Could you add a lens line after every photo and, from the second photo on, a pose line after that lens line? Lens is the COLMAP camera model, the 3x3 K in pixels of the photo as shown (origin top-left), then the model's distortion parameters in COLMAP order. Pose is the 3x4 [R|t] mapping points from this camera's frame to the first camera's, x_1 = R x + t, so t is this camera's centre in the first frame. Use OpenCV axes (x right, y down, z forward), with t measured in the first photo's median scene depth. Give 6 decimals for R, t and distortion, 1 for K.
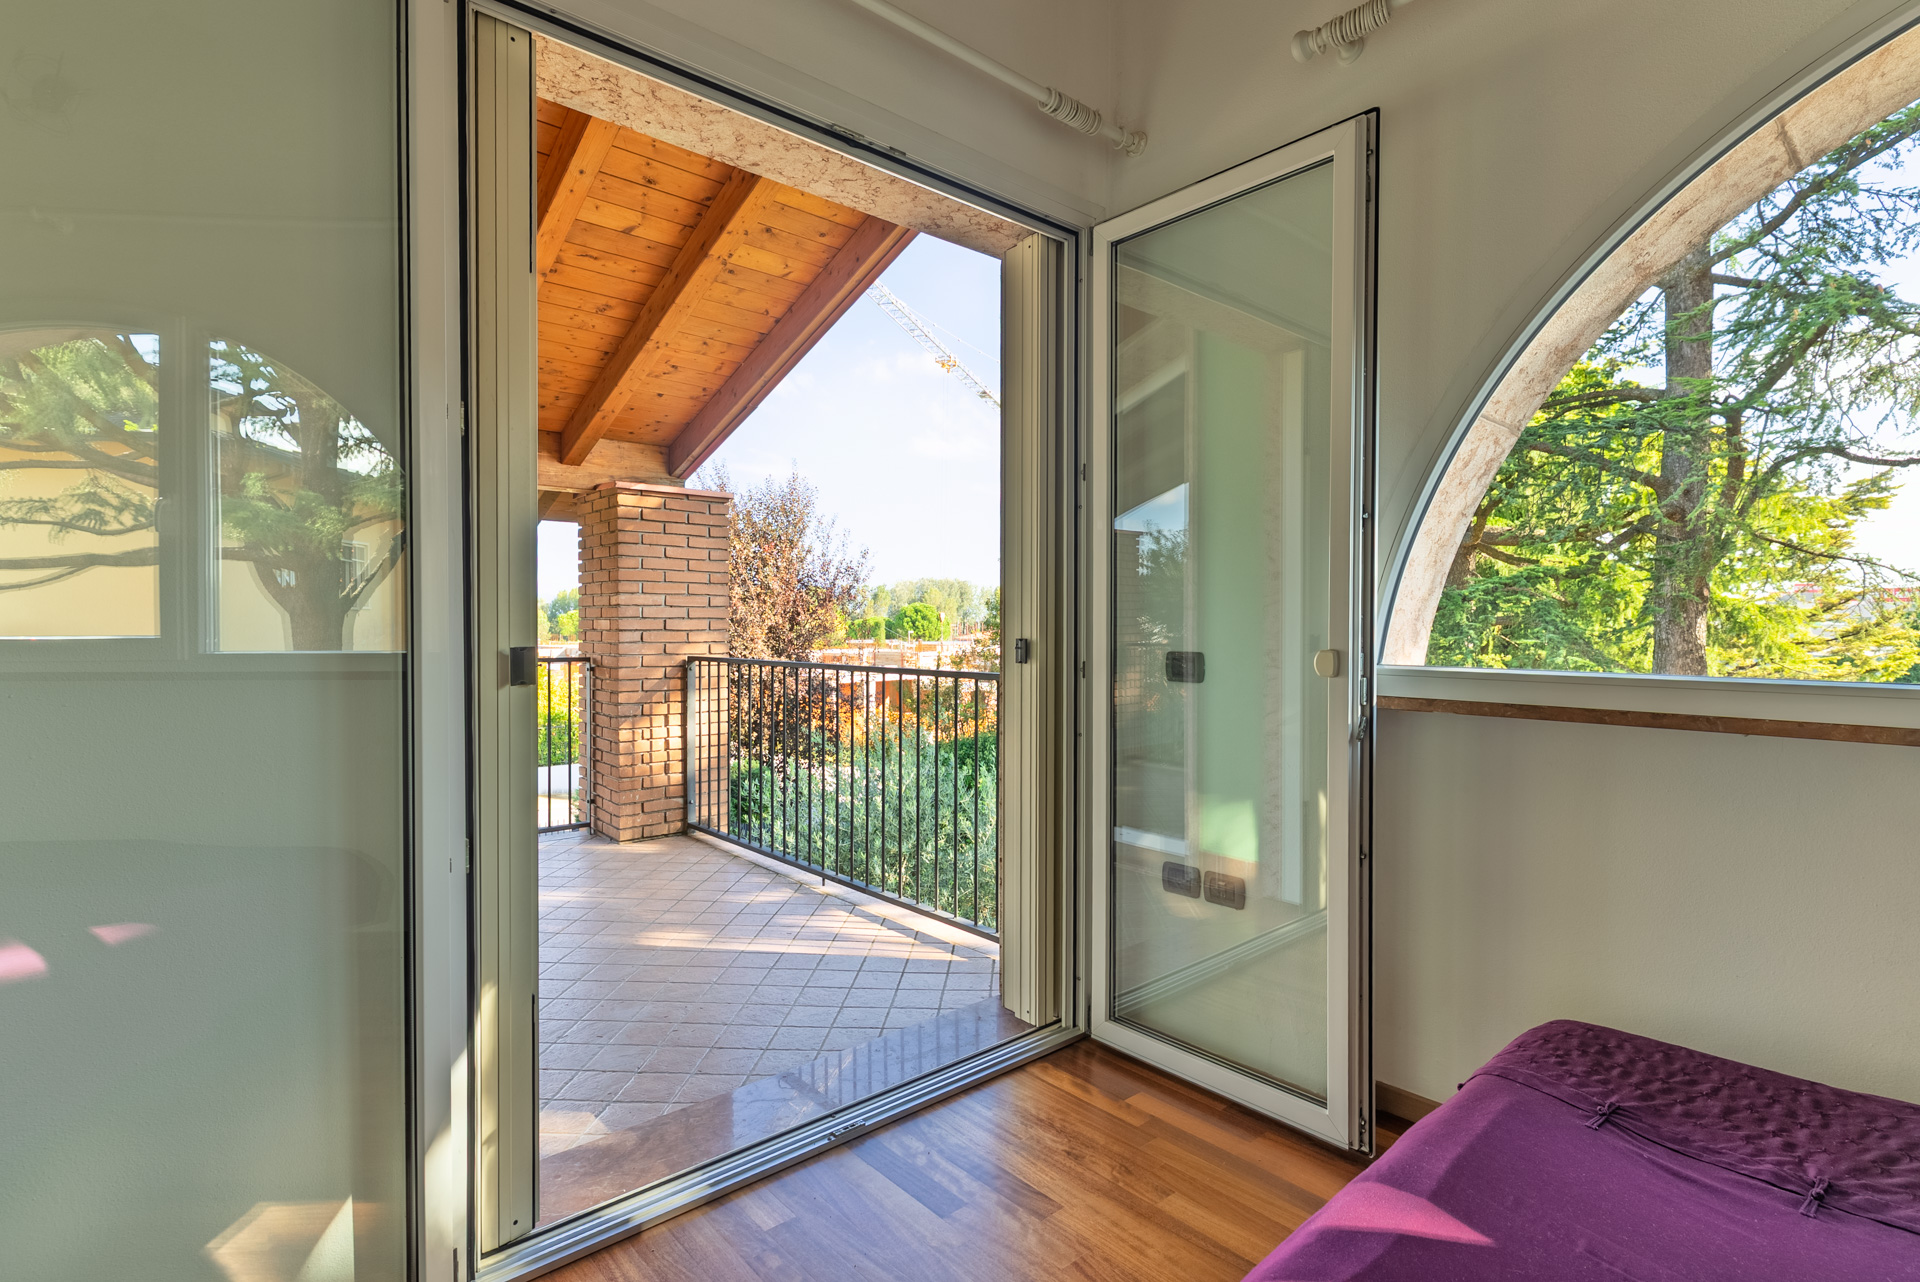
lens RADIAL K [[922.1, 0, 952.2], [0, 922.1, 638.0], [0, 0, 1]] dist [0.006500, -0.001454]
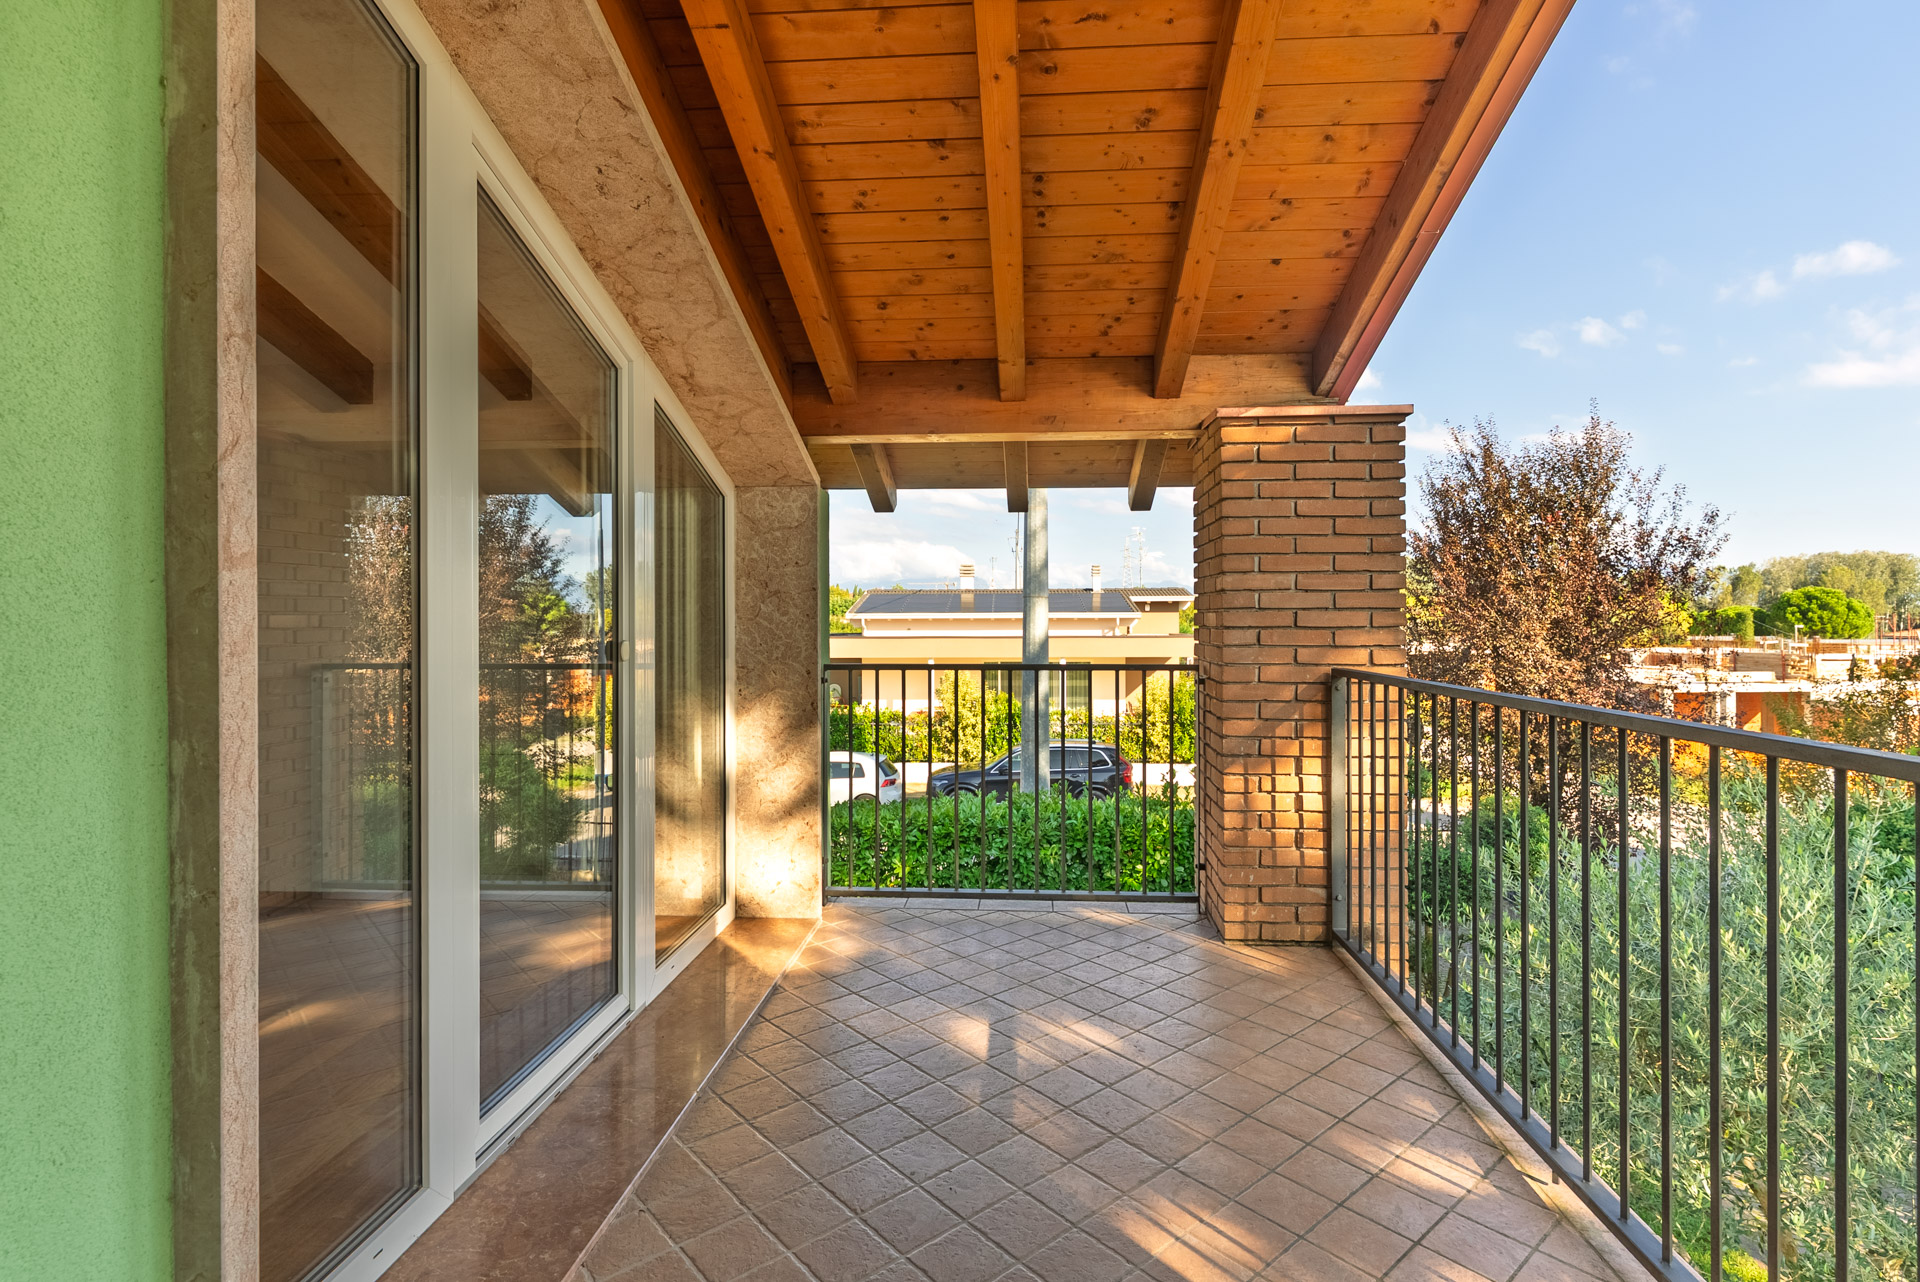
lens RADIAL K [[922.1, 0, 979.5], [0, 922.1, 618.6], [0, 0, 1]] dist [0.006500, -0.001454]
pose [[0.718375, -0.004005, -0.695644, -0.017708], [-0.005773, 0.999915, -0.011719, -0.005791], [0.695632, 0.012435, 0.718291, 0.372556]]
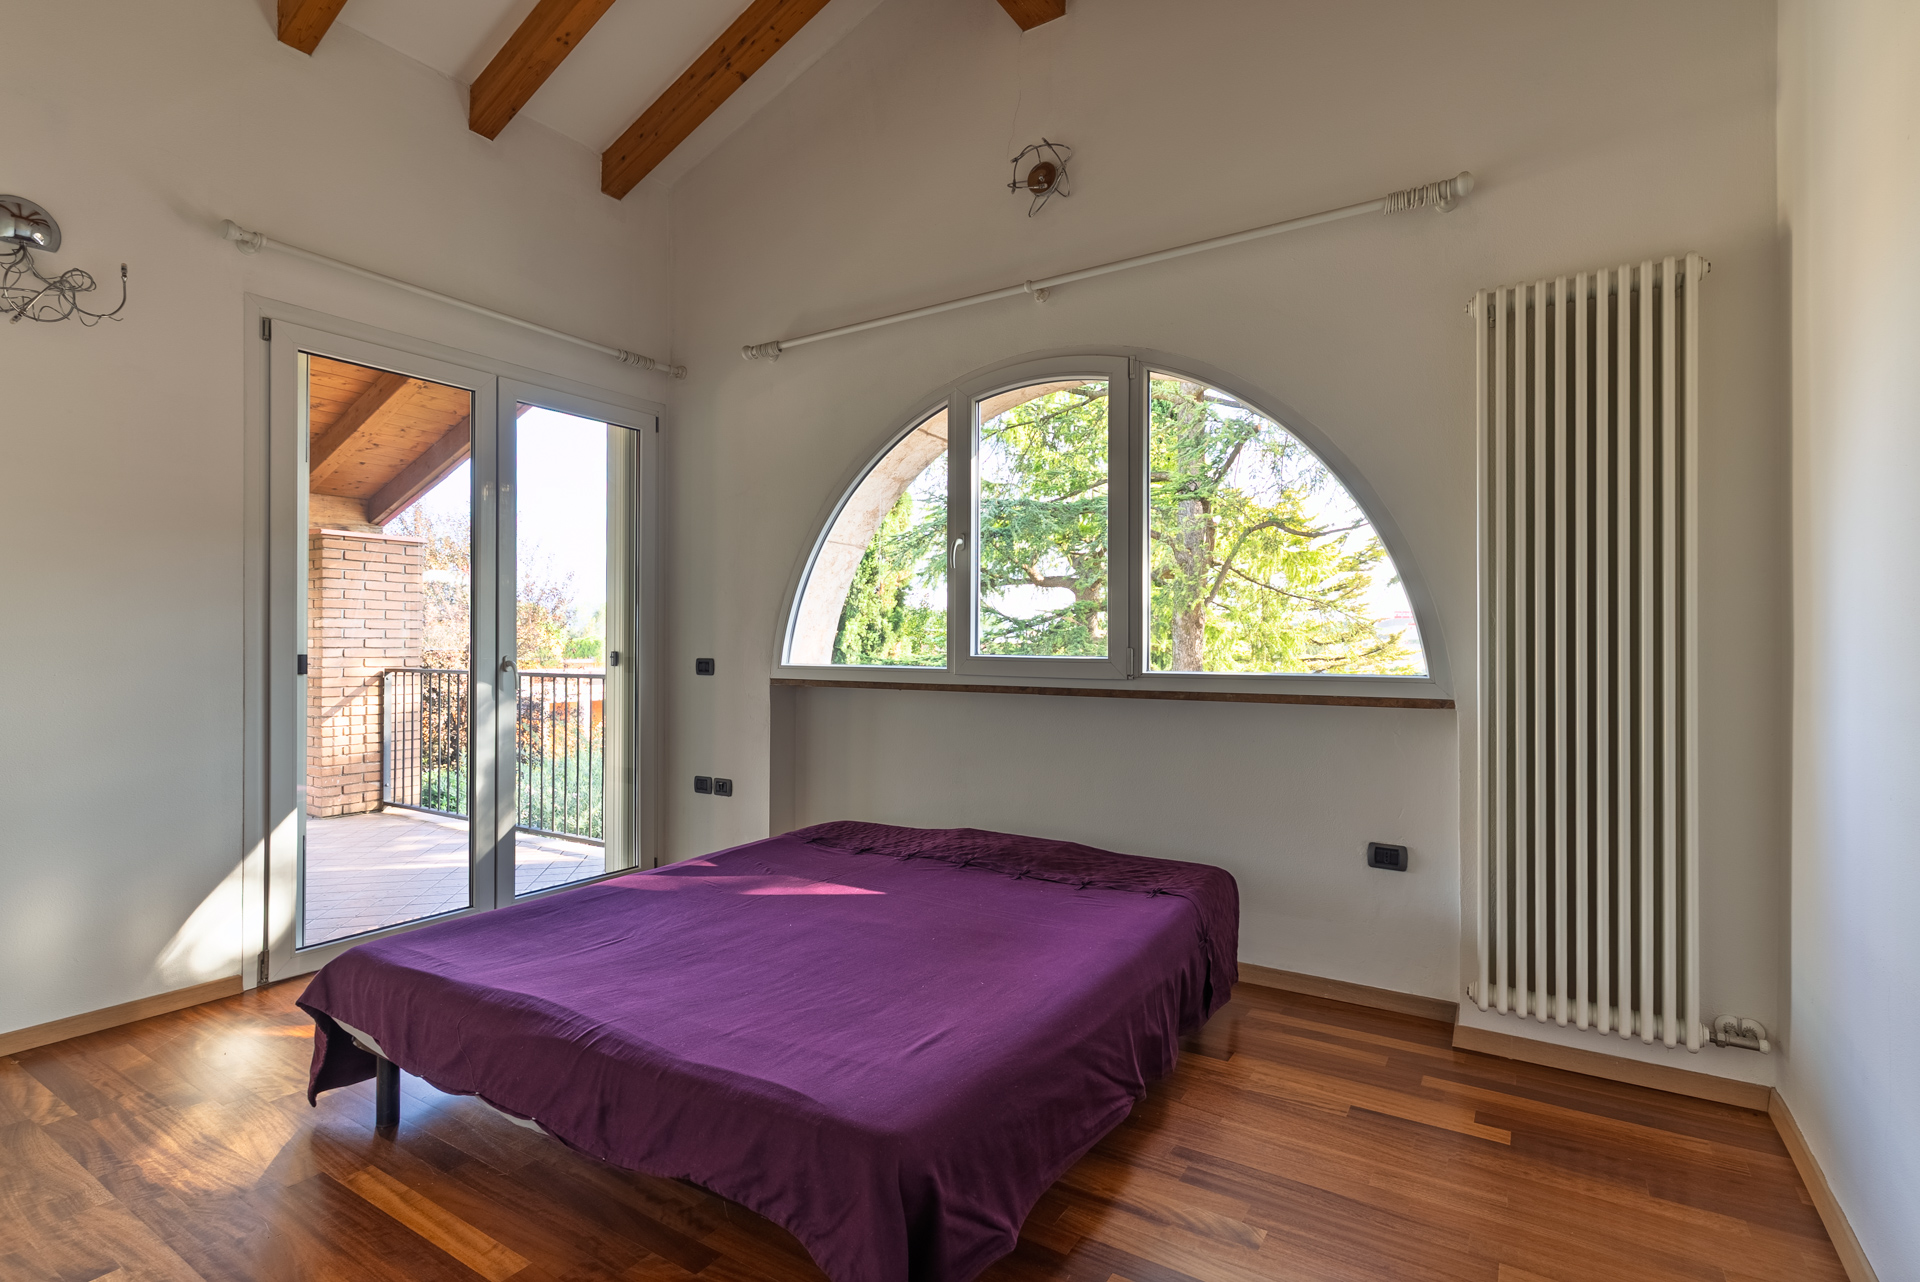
lens RADIAL K [[922.1, 0, 955.2], [0, 922.1, 641.6], [0, 0, 1]] dist [0.006500, -0.001454]
pose [[0.959673, 0.001600, 0.281113, 0.104178], [0.003259, 0.999853, -0.016816, 0.006957], [-0.281099, 0.017054, 0.959527, -0.423538]]
